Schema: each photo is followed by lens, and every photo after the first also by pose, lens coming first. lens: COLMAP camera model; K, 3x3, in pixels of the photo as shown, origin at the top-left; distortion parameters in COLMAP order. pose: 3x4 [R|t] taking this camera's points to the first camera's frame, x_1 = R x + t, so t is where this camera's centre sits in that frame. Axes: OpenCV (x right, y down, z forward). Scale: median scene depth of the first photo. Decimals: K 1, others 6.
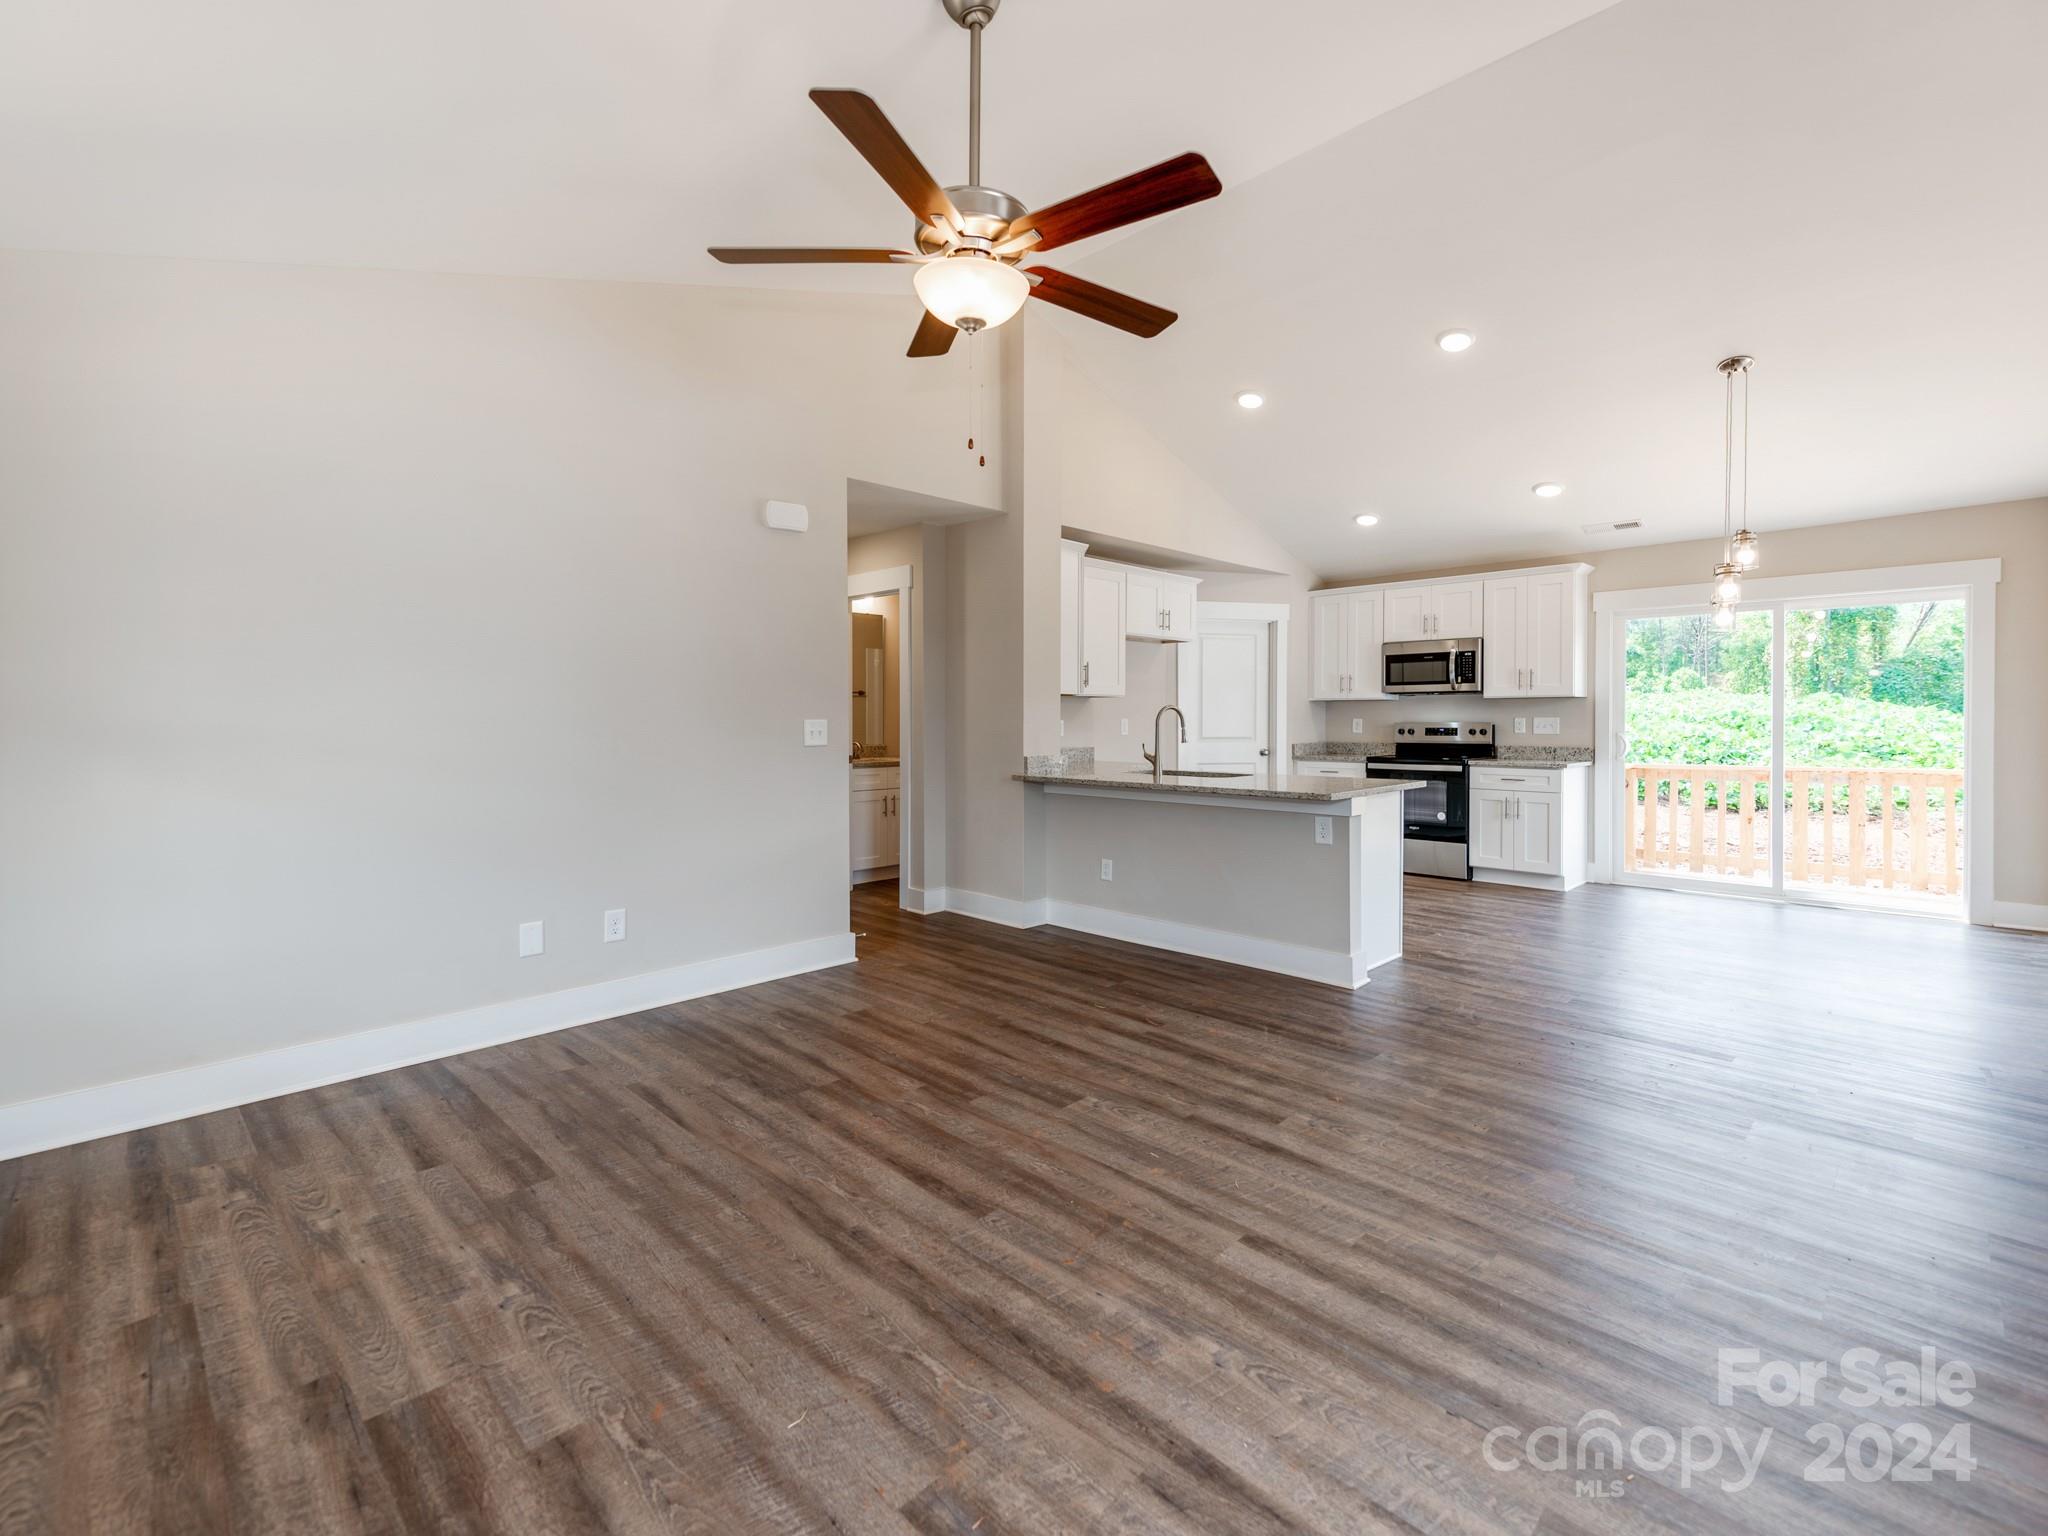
lens RADIAL K [[928.1, 0, 1004.5], [0, 928.1, 764.4], [0, 0, 1]] dist [0.025509, -0.007351]
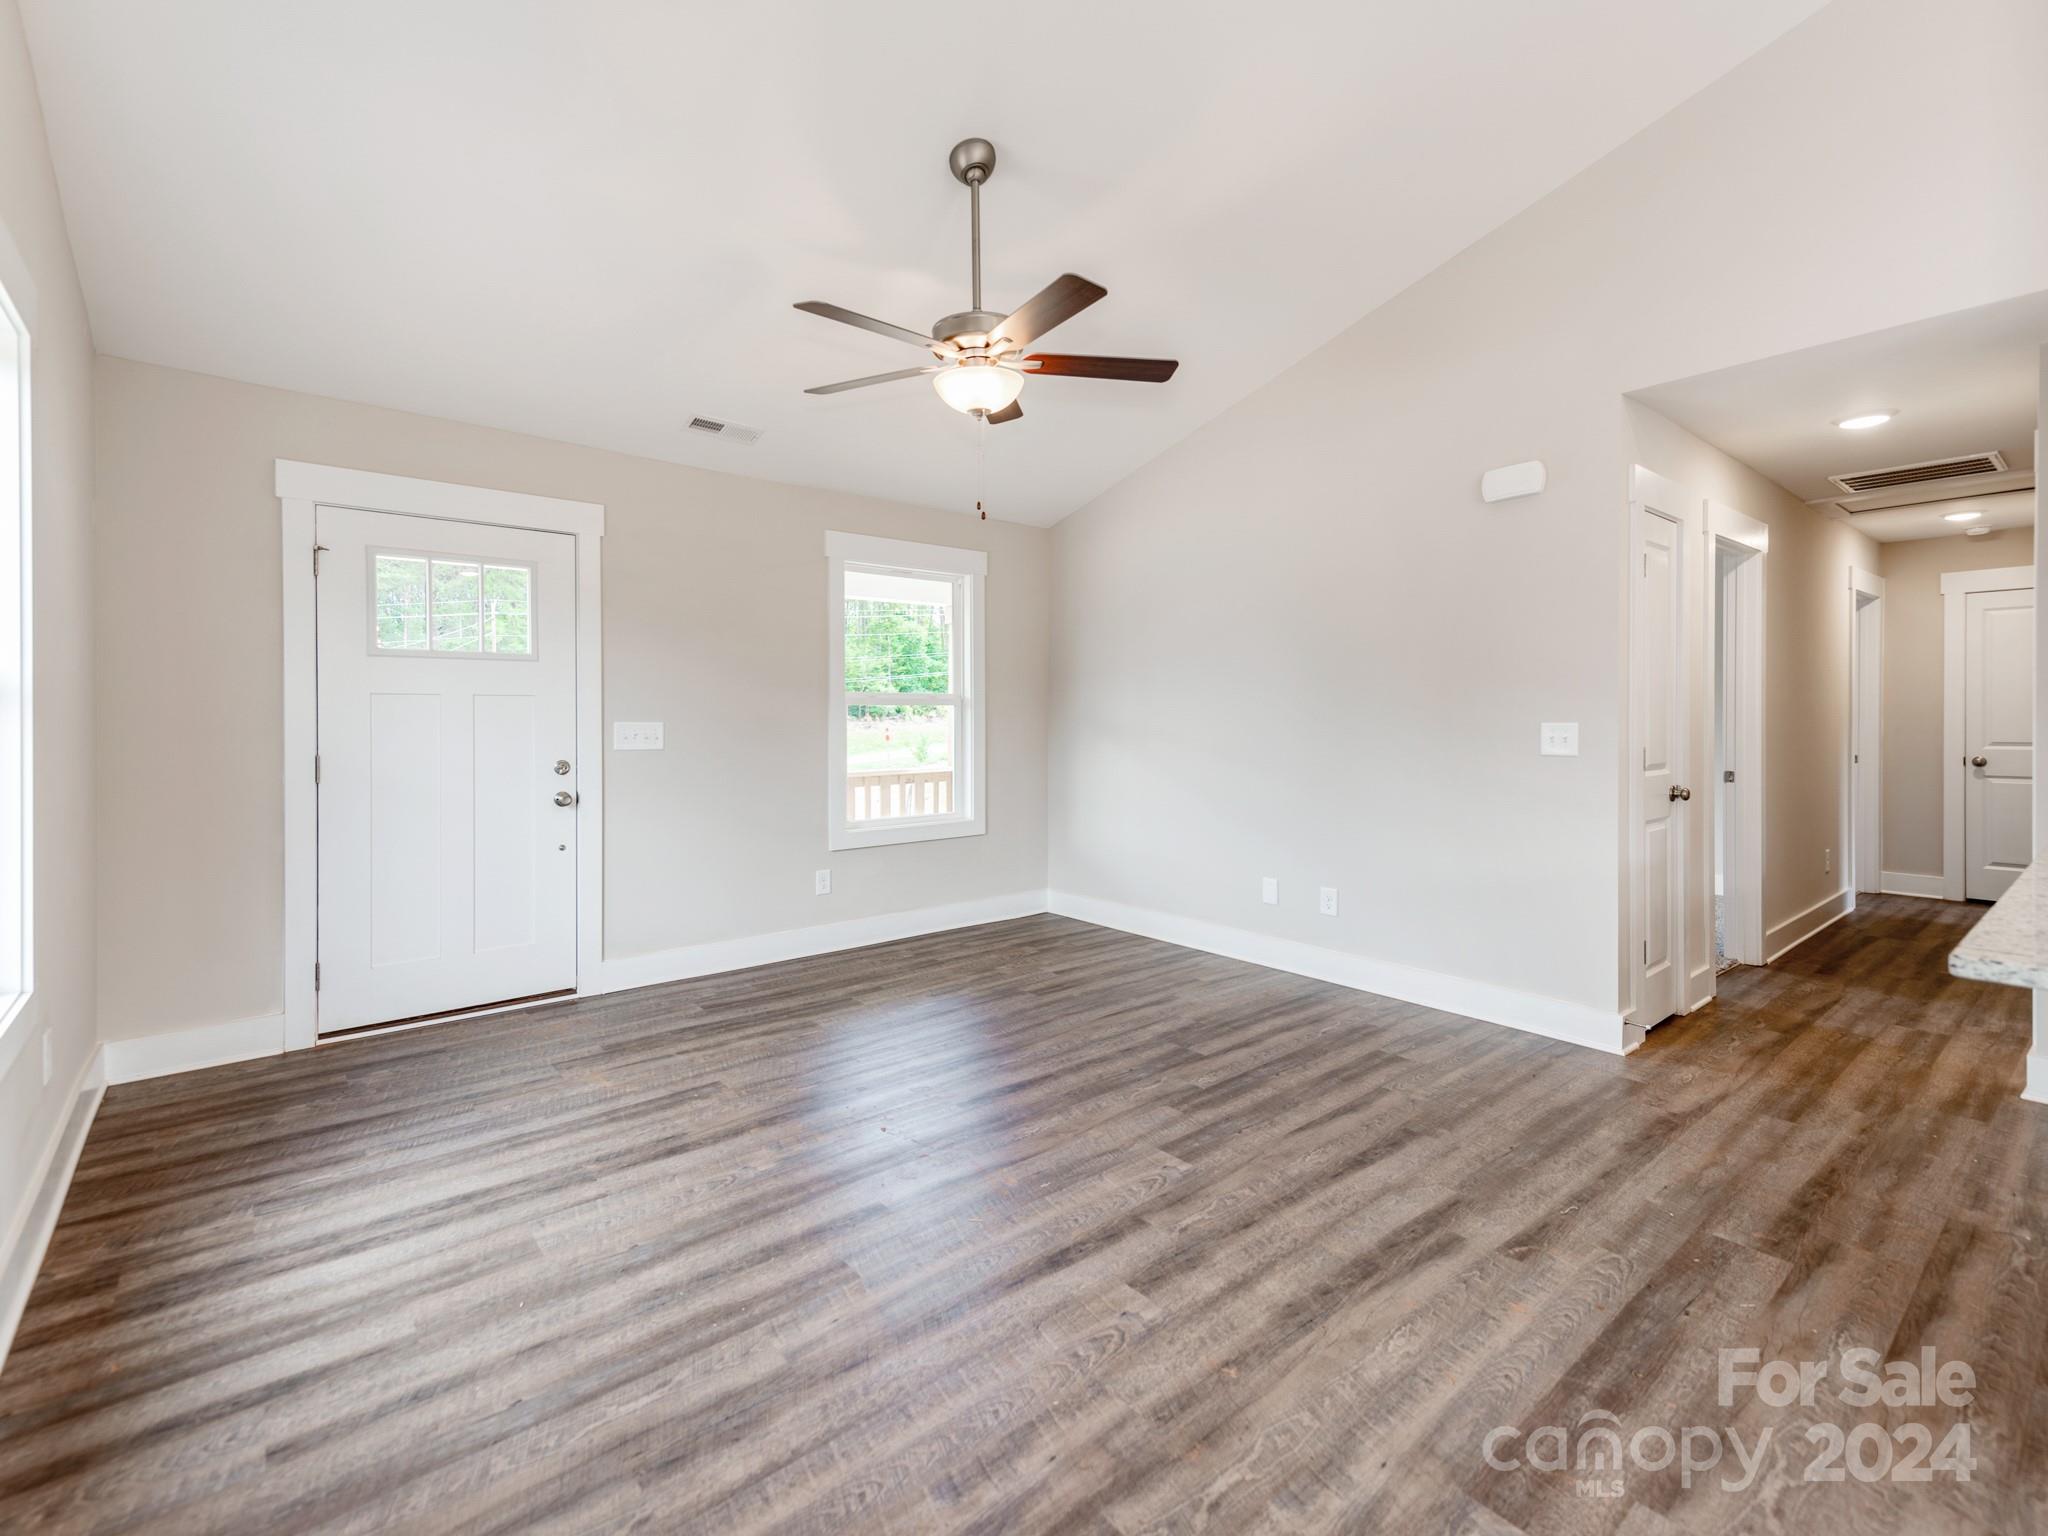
lens RADIAL K [[926.8, 0, 999.6], [0, 926.8, 775.0], [0, 0, 1]] dist [0.024768, -0.003901]
pose [[-0.107224, 0.069277, -0.991818, 0.777450], [-0.051086, 0.995868, 0.075083, -0.047136], [0.992922, 0.058719, -0.103242, 0.741521]]
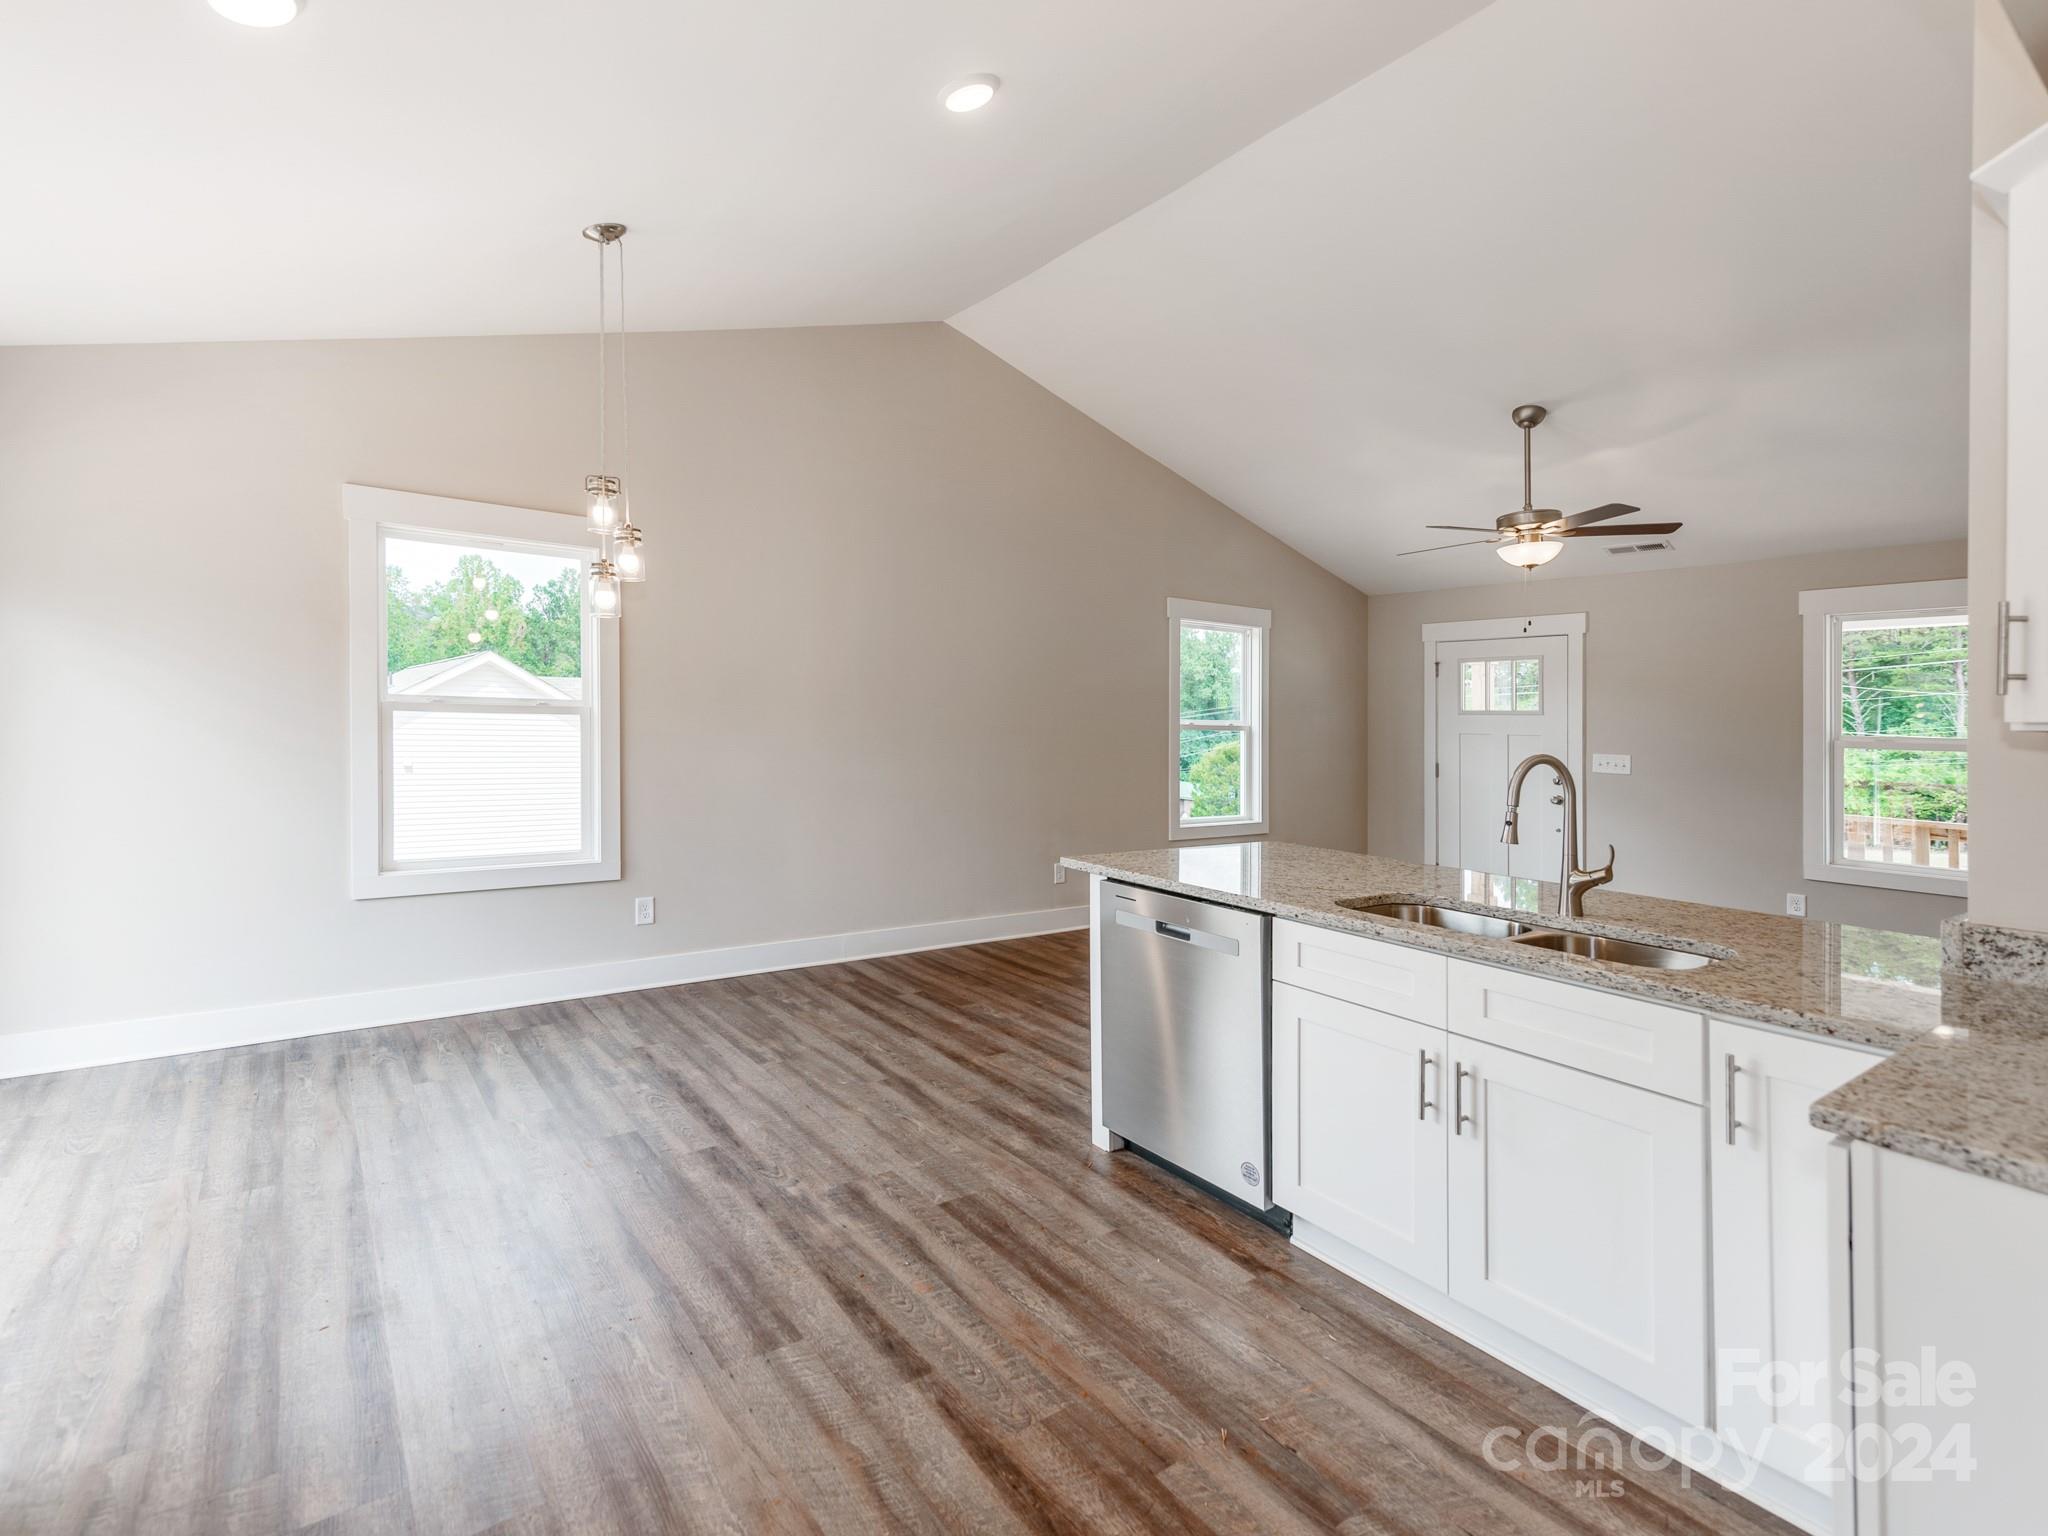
lens RADIAL K [[969.7, 0, 975.0], [0, 969.7, 729.7], [0, 0, 1]] dist [0.021040, -0.002146]
pose [[-0.986315, -0.028109, 0.162456, 0.533024], [-0.018242, 0.997915, 0.061912, -0.139082], [-0.163858, 0.058102, -0.984772, 2.184637]]
